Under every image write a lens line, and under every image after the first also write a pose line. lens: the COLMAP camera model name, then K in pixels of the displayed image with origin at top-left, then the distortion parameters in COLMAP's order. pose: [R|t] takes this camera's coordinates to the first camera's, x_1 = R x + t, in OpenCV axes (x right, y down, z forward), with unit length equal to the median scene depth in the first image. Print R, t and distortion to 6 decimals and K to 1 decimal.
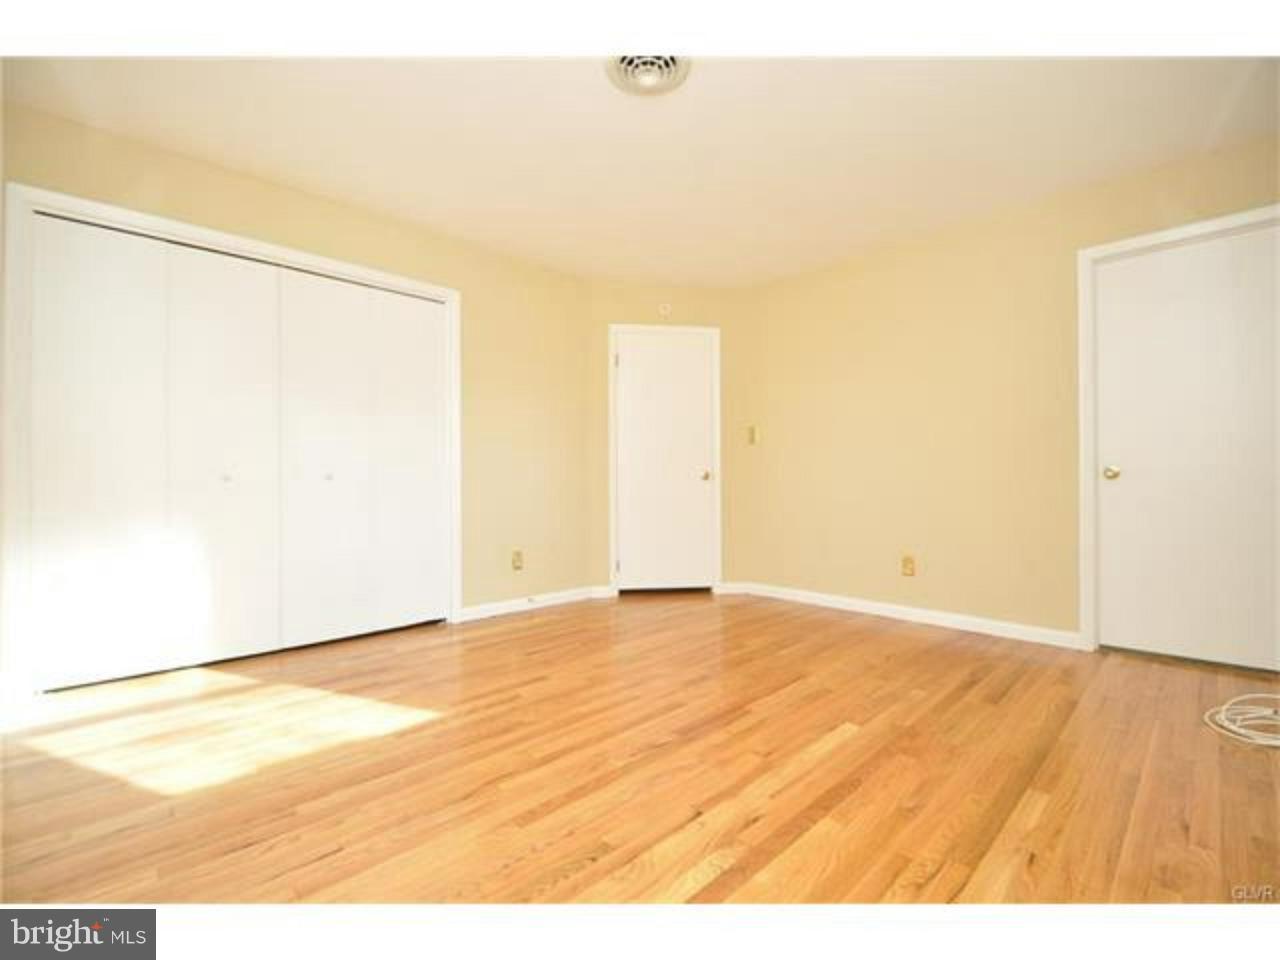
lens RADIAL K [[558.8, 0, 637.7], [0, 558.8, 480.1], [0, 0, 1]] dist [0.020774, -0.021880]
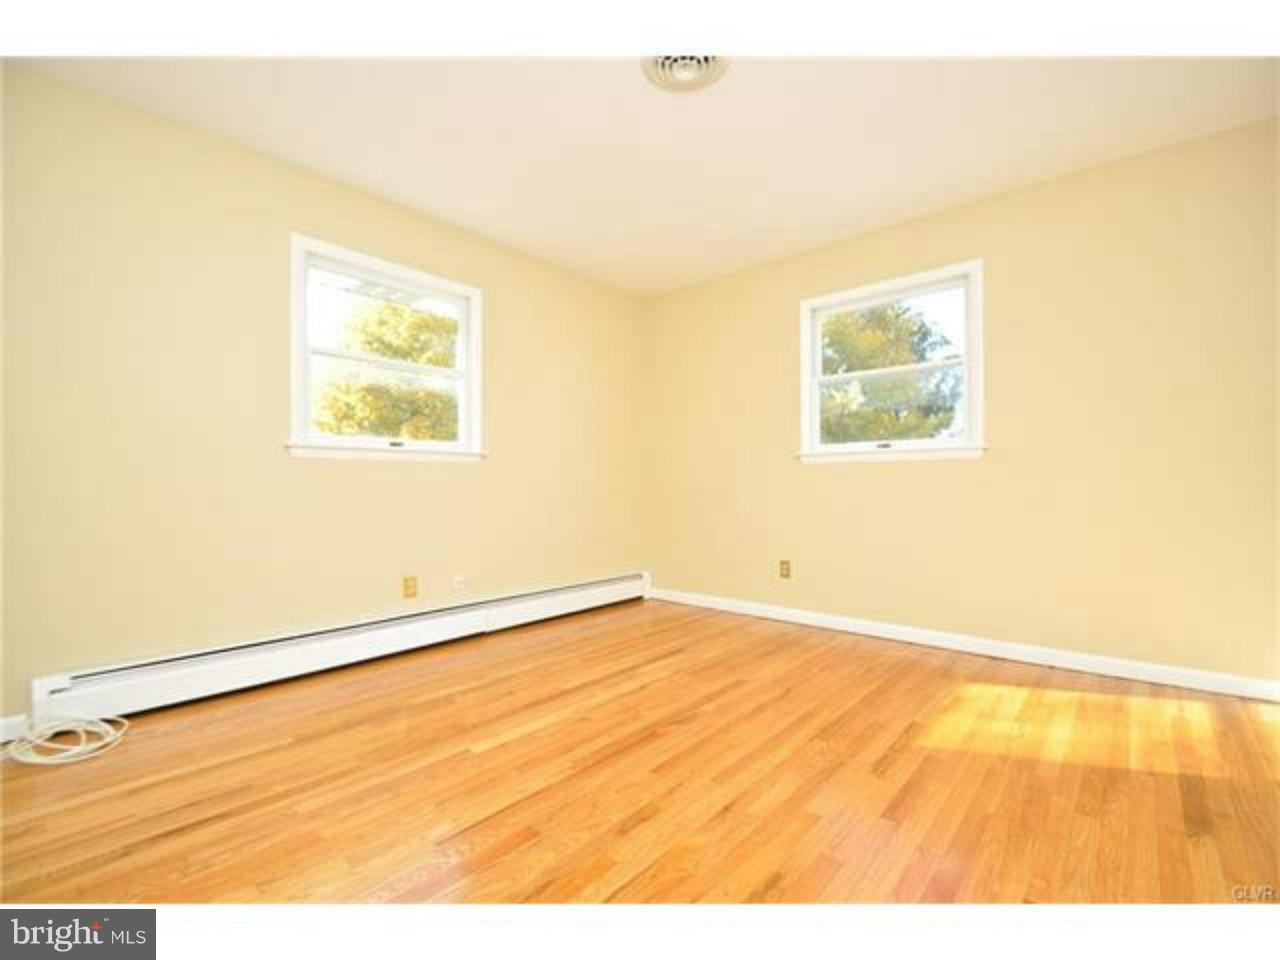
lens RADIAL K [[558.8, 0, 637.7], [0, 558.8, 480.1], [0, 0, 1]] dist [0.020774, -0.021880]
pose [[-0.997523, 0.008244, -0.069851, 0.173514], [0.008658, 0.999947, -0.005614, -0.007825], [0.069801, -0.006205, -0.997542, 1.965308]]
